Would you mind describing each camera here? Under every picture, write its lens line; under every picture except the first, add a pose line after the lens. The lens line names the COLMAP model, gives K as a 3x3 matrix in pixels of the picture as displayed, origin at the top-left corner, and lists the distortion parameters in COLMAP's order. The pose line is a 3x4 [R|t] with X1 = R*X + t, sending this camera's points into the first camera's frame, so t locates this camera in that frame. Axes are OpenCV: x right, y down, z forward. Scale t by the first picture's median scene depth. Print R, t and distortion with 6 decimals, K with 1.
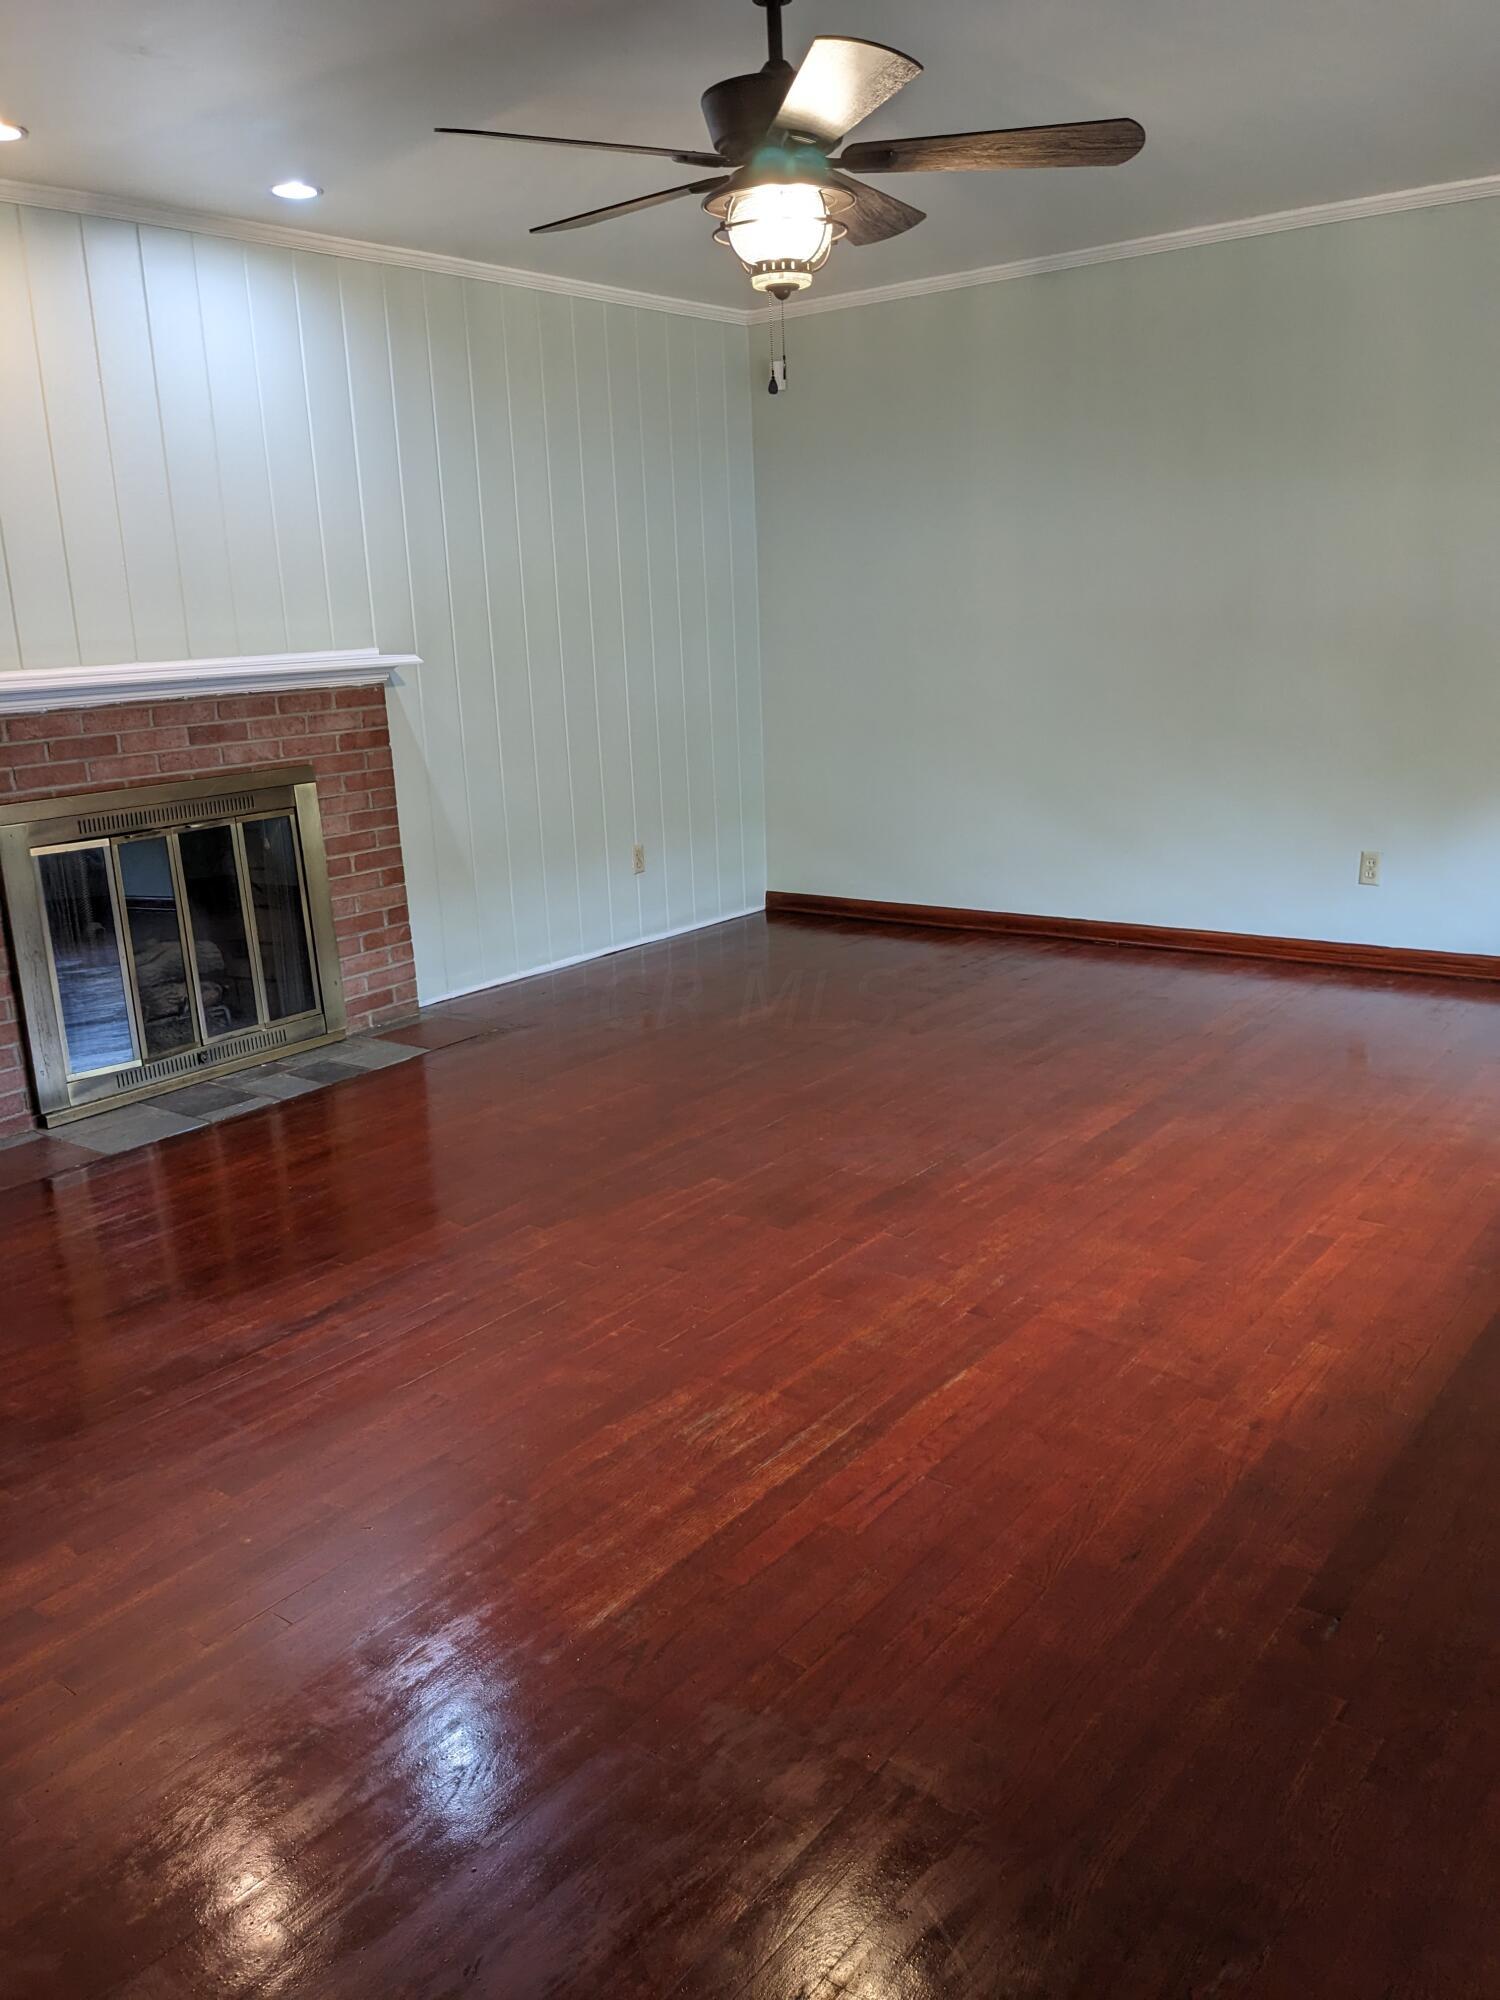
lens RADIAL K [[1577.7, 0, 750.6], [0, 1577.7, 1000.8], [0, 0, 1]] dist [0.028942, -0.025428]
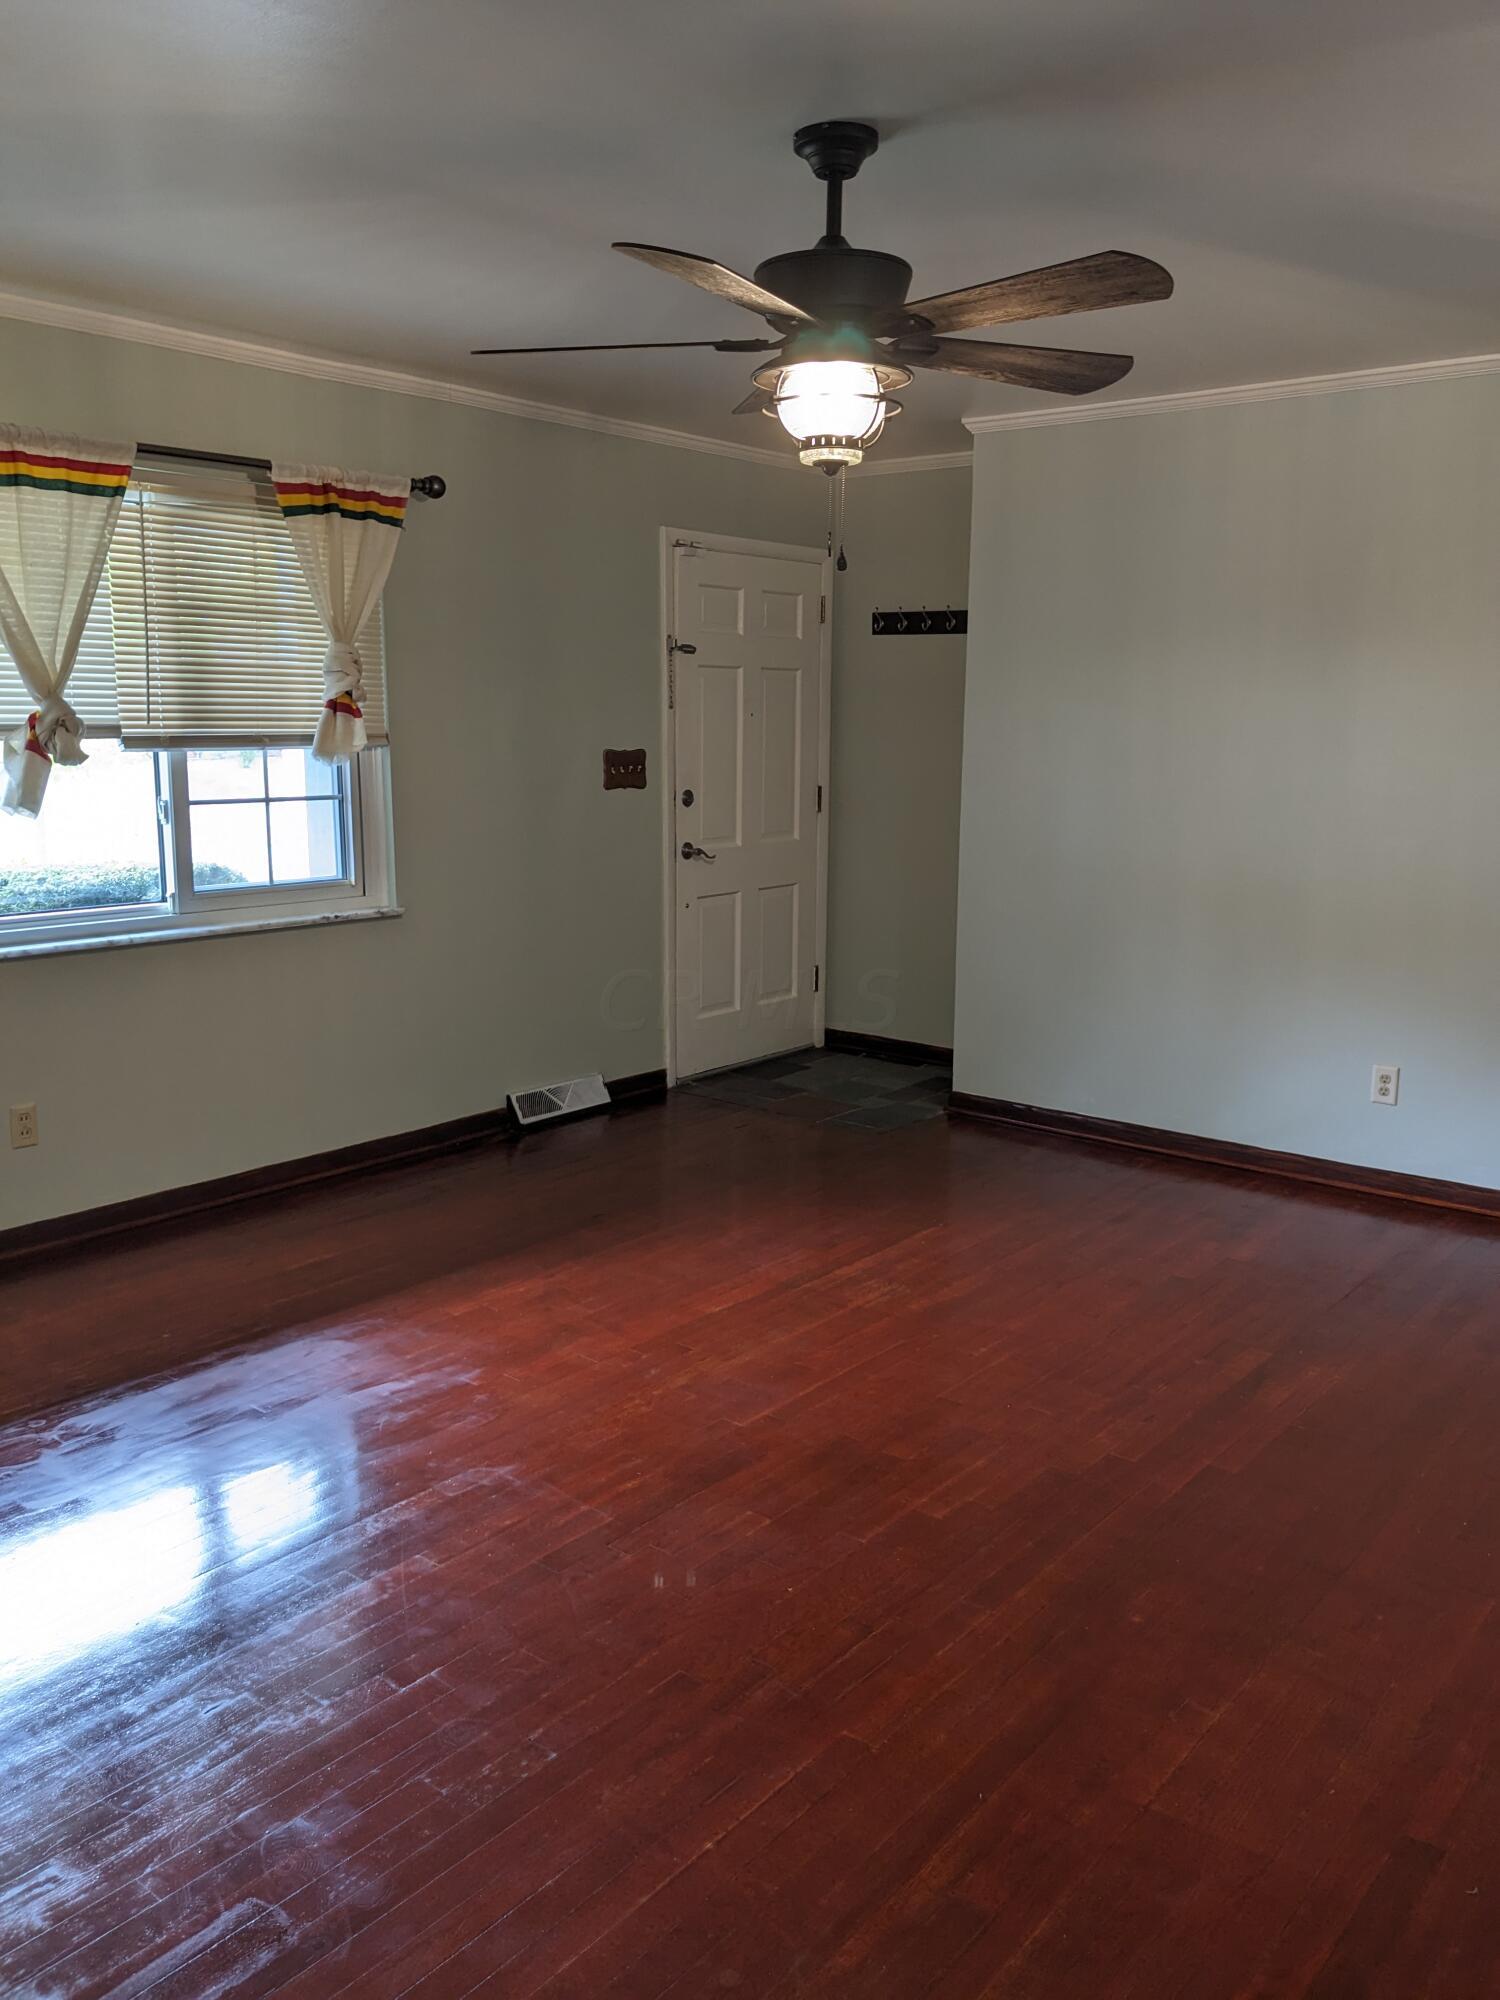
lens RADIAL K [[1577.7, 0, 751.0], [0, 1577.7, 1000.9], [0, 0, 1]] dist [0.028942, -0.025428]
pose [[-0.998890, 0.026445, 0.038992, 0.040540], [0.040306, 0.908188, 0.416617, -0.588419], [-0.024394, 0.417726, -0.908246, 2.123357]]
